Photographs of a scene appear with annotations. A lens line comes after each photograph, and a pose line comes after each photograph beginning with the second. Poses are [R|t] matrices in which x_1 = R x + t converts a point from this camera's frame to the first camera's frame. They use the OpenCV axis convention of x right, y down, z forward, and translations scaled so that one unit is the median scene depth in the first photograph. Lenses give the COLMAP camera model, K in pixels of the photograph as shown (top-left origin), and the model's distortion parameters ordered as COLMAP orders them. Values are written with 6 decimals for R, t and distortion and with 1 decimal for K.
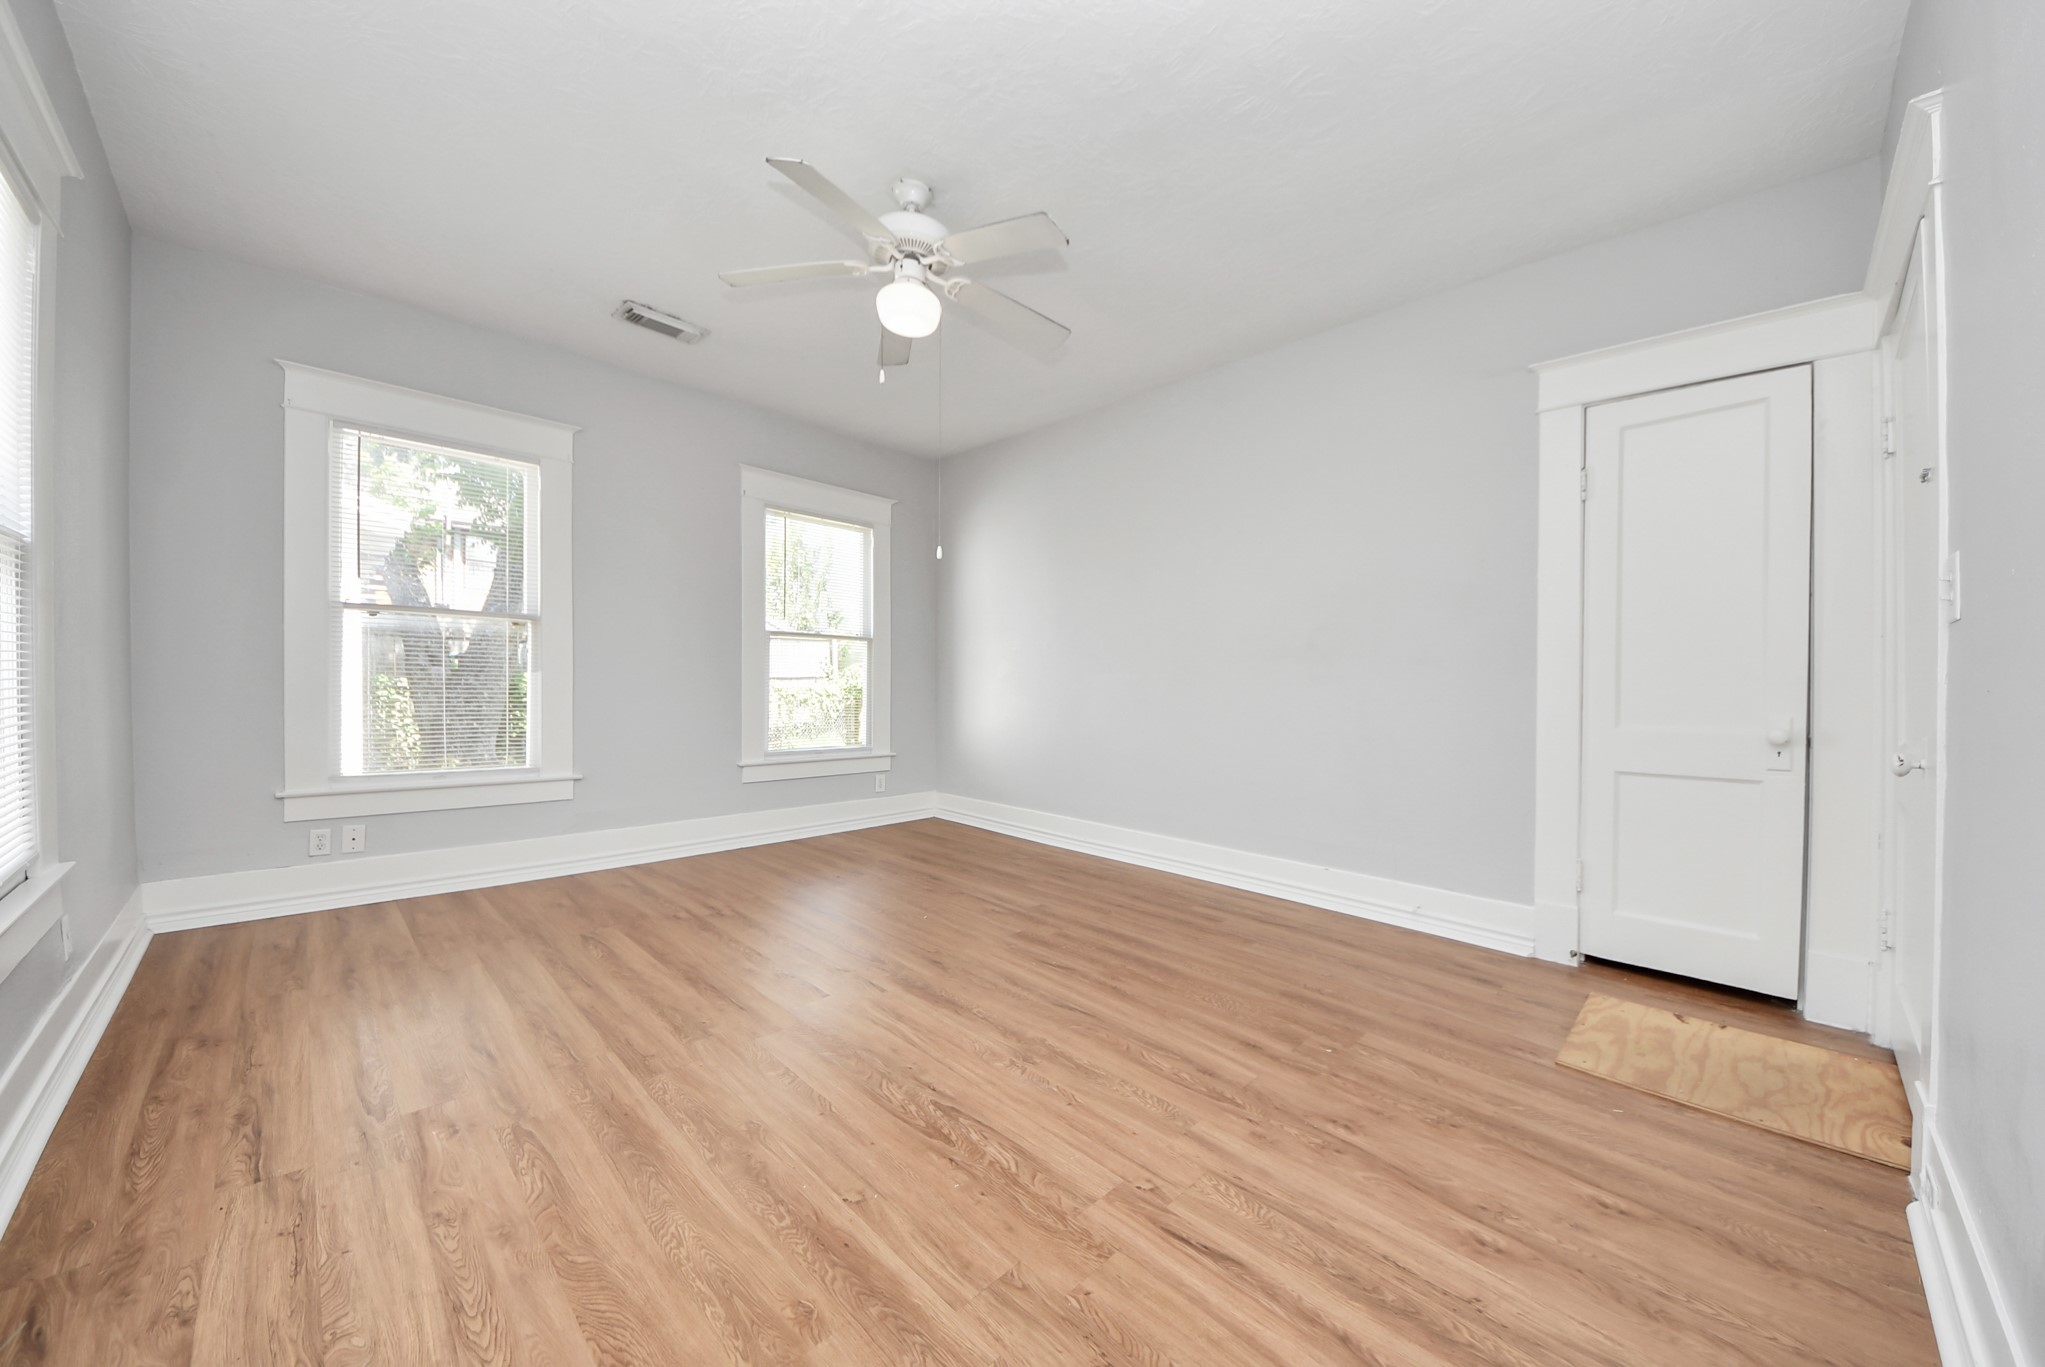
lens RADIAL K [[728.9, 0, 1034.1], [0, 728.9, 688.8], [0, 0, 1]] dist [0.043129, -0.021935]
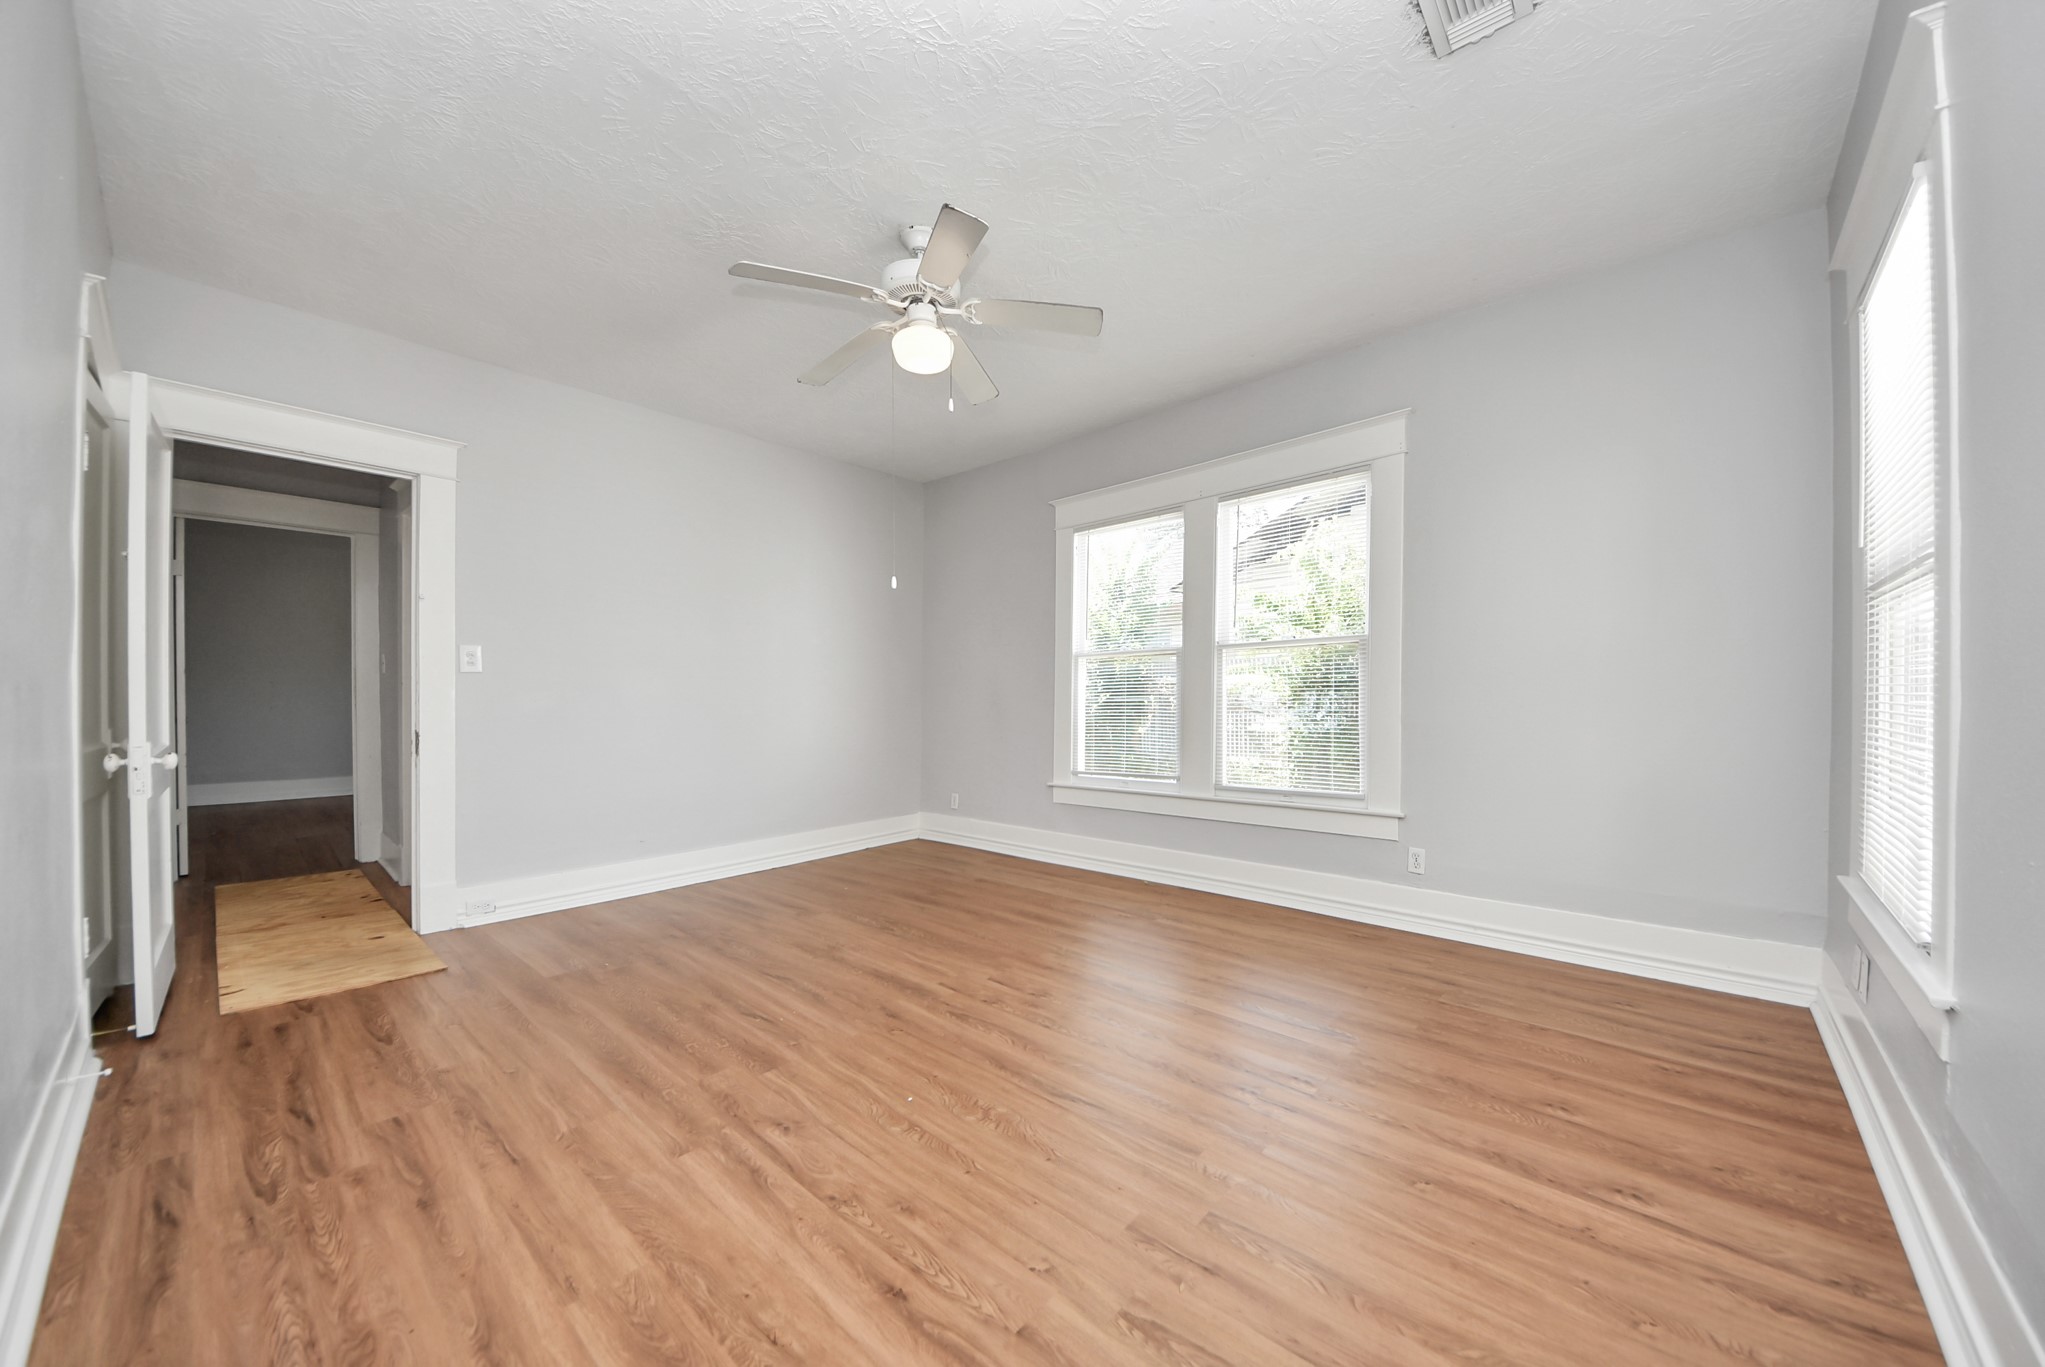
lens RADIAL K [[727.2, 0, 1036.7], [0, 727.2, 715.9], [0, 0, 1]] dist [0.019132, -0.011973]
pose [[-0.998159, -0.009602, -0.059880, -0.291793], [-0.011993, 0.999140, 0.039702, -0.039739], [0.059448, 0.040347, -0.997416, 2.173869]]
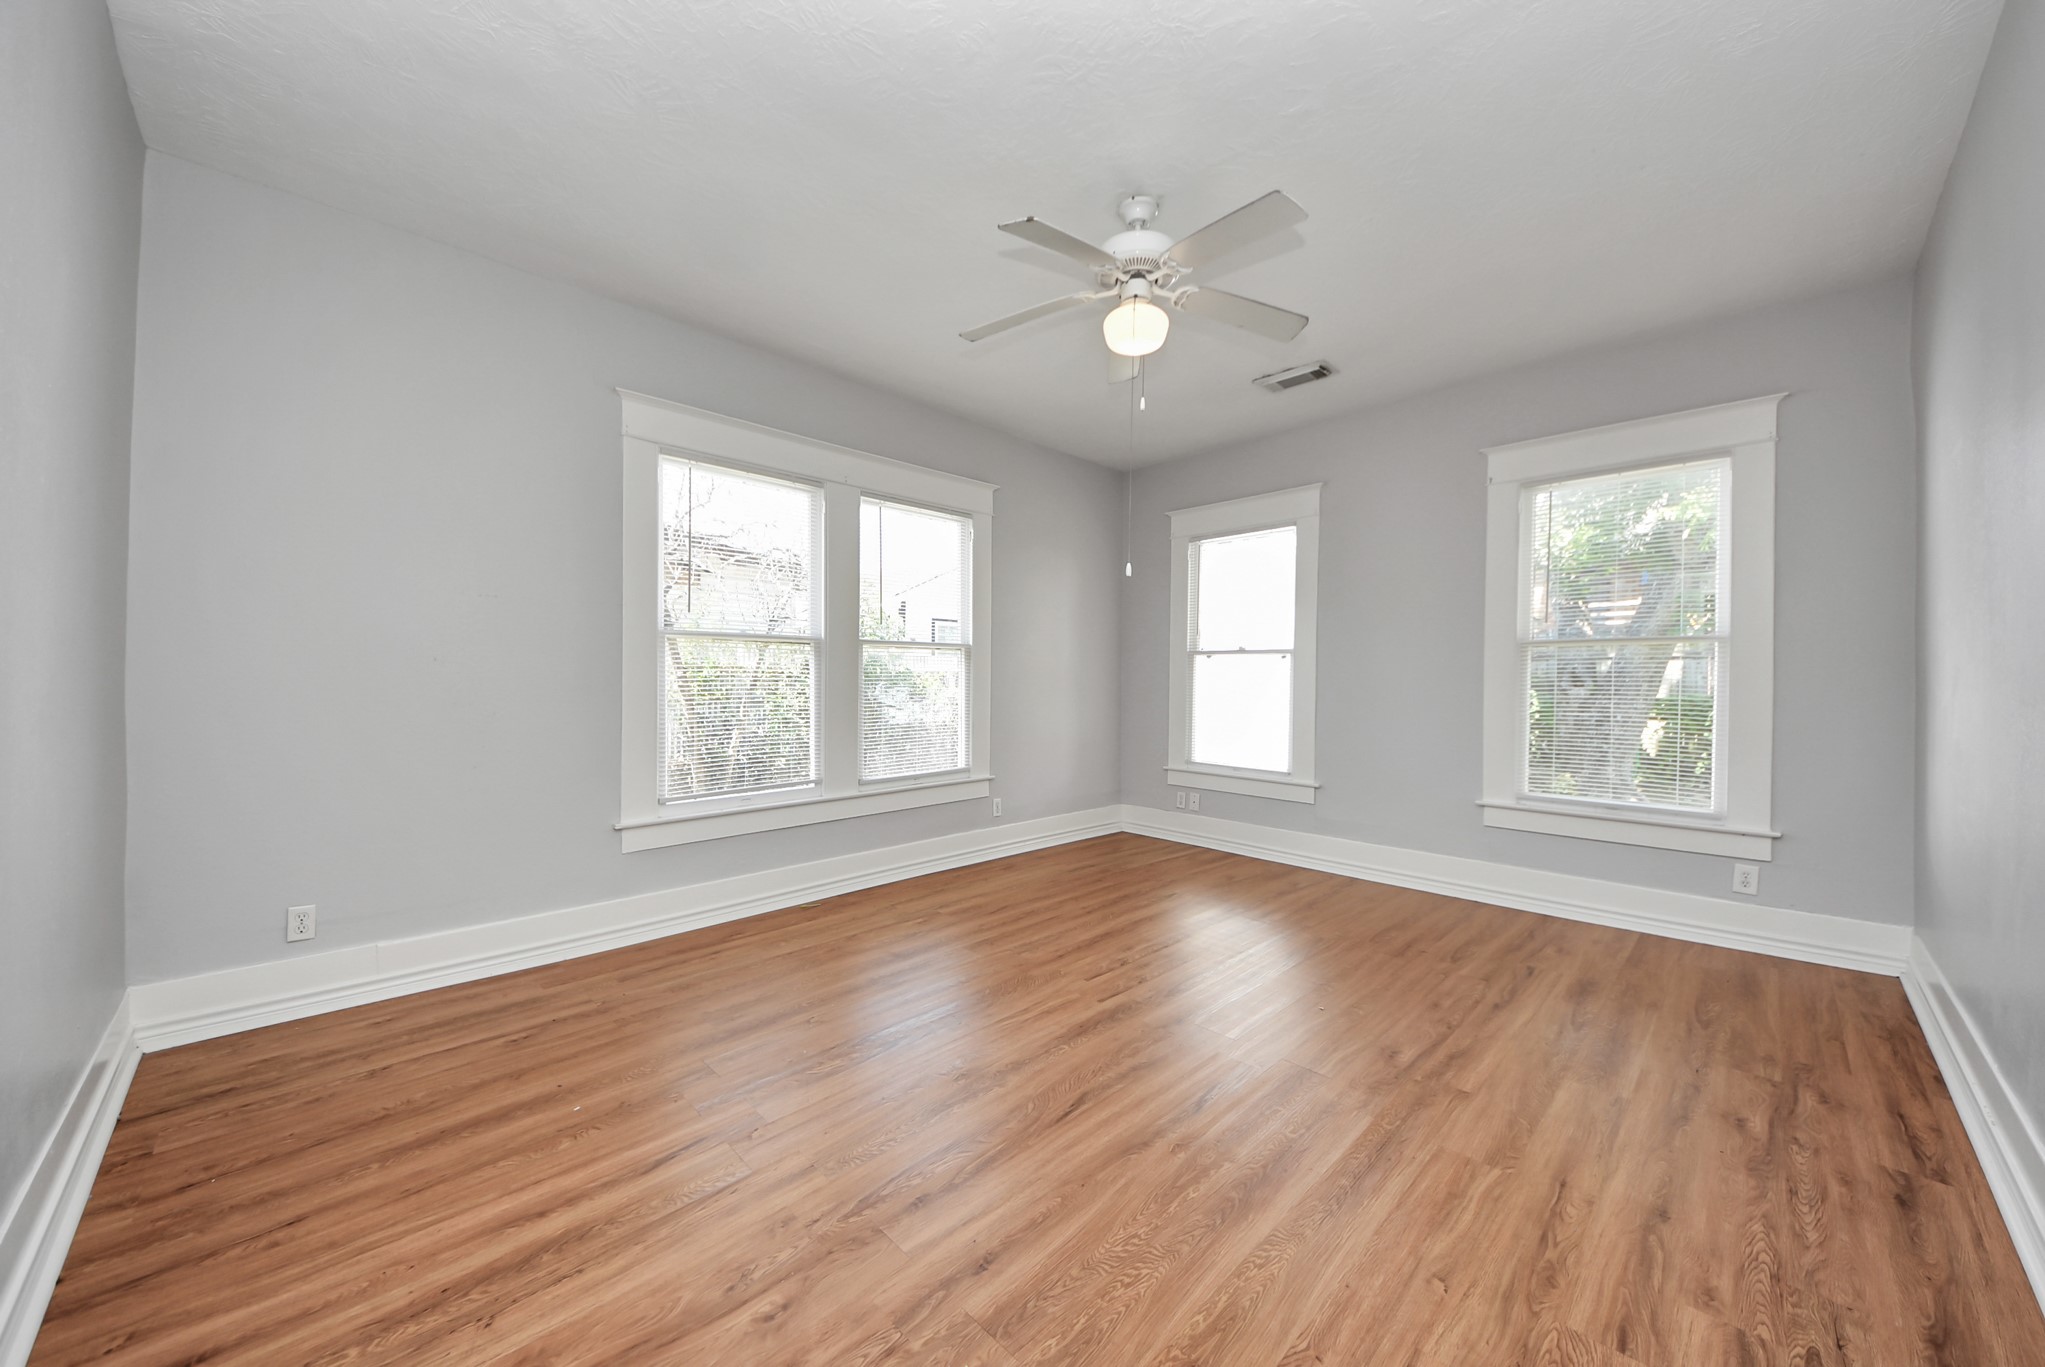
lens RADIAL K [[727.2, 0, 1036.7], [0, 727.2, 715.9], [0, 0, 1]] dist [0.019132, -0.011973]
pose [[-0.005838, 0.028229, -0.999584, 0.850258], [-0.017282, 0.999449, 0.028326, -0.022168], [0.999834, 0.017440, -0.005346, 0.947431]]
